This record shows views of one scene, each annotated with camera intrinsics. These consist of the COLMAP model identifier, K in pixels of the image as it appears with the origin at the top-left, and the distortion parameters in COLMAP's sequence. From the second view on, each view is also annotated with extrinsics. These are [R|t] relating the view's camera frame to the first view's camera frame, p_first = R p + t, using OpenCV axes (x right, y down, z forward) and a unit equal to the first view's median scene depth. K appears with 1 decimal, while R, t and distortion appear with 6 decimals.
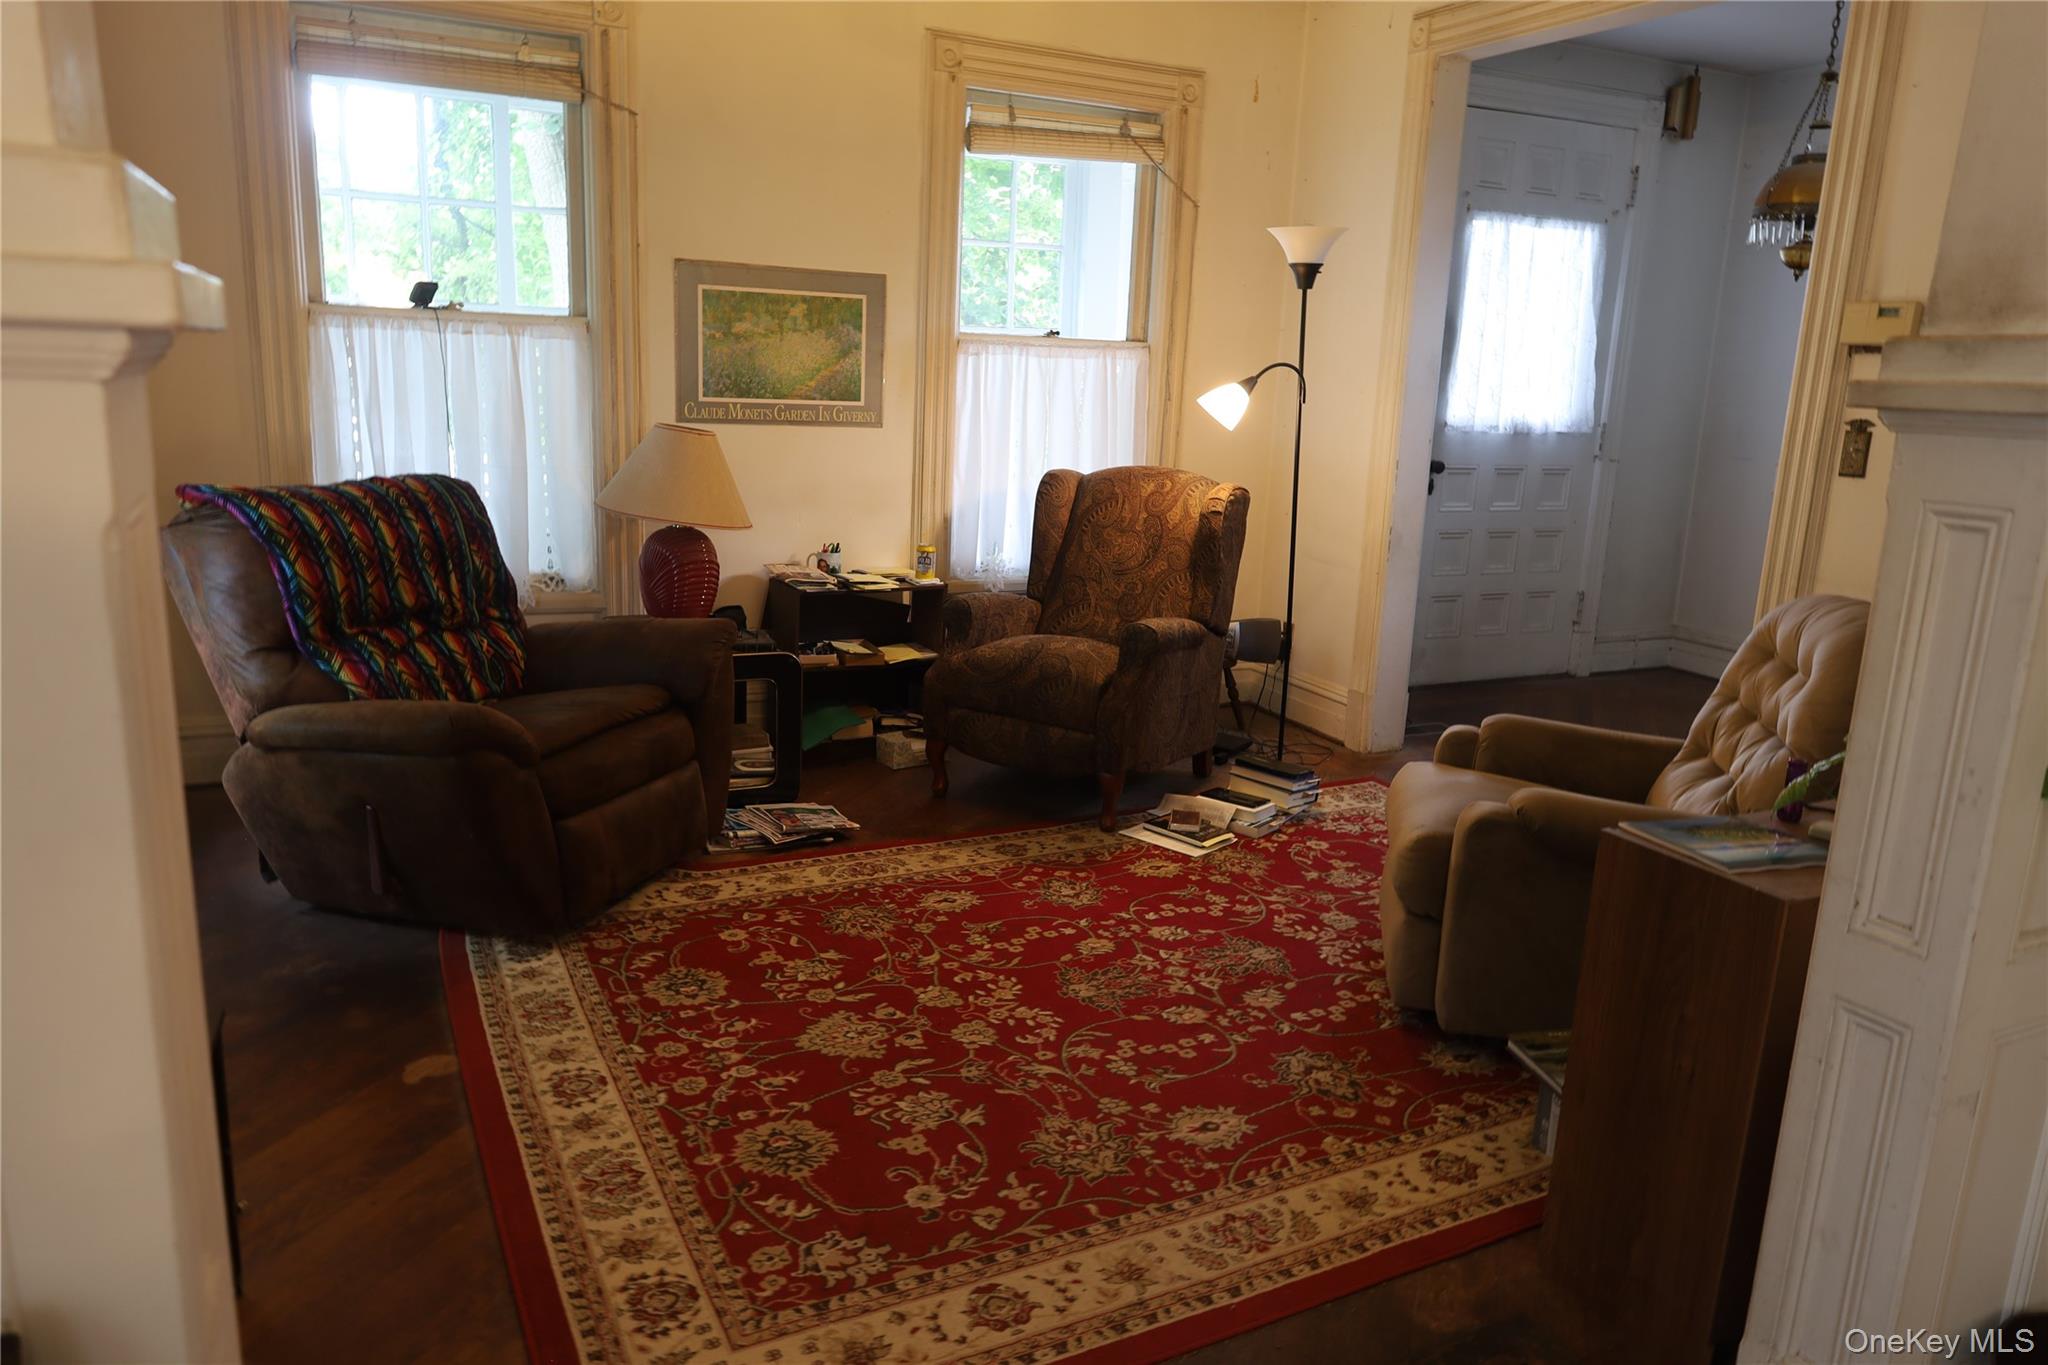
lens RADIAL K [[1393.6, 0, 1024.0], [0, 1393.6, 682.5], [0, 0, 1]] dist [-0.003011, -0.001283]
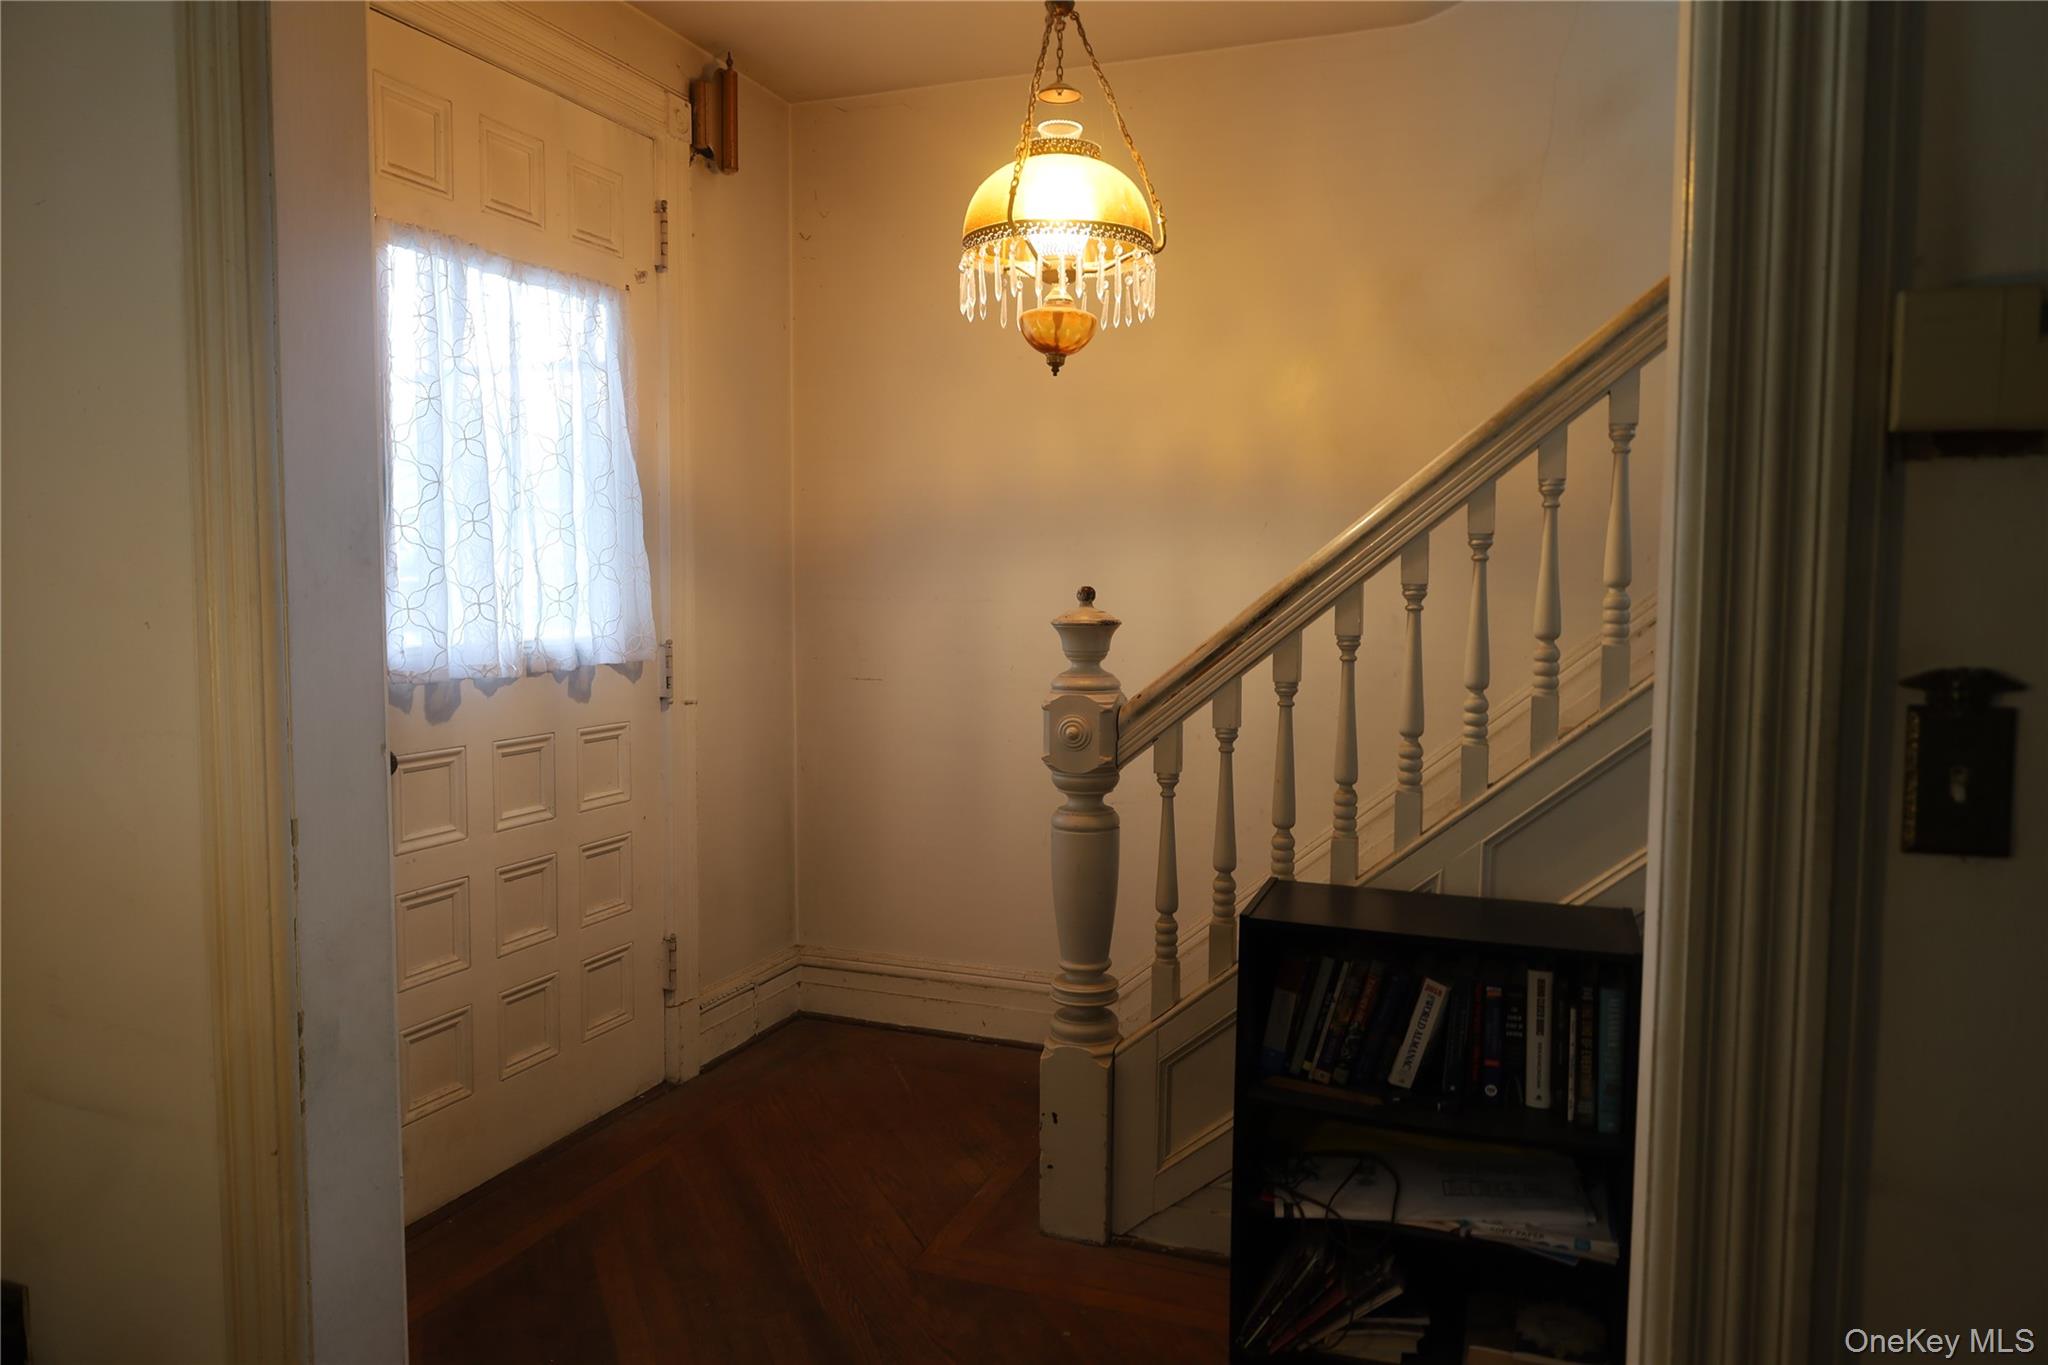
lens RADIAL K [[1393.6, 0, 1024.0], [0, 1393.6, 682.5], [0, 0, 1]] dist [-0.003011, -0.001283]
pose [[0.724429, -0.085320, 0.684049, 0.138139], [0.173352, 0.982970, -0.060981, -0.114919], [-0.667197, 0.162758, 0.726883, 0.517968]]
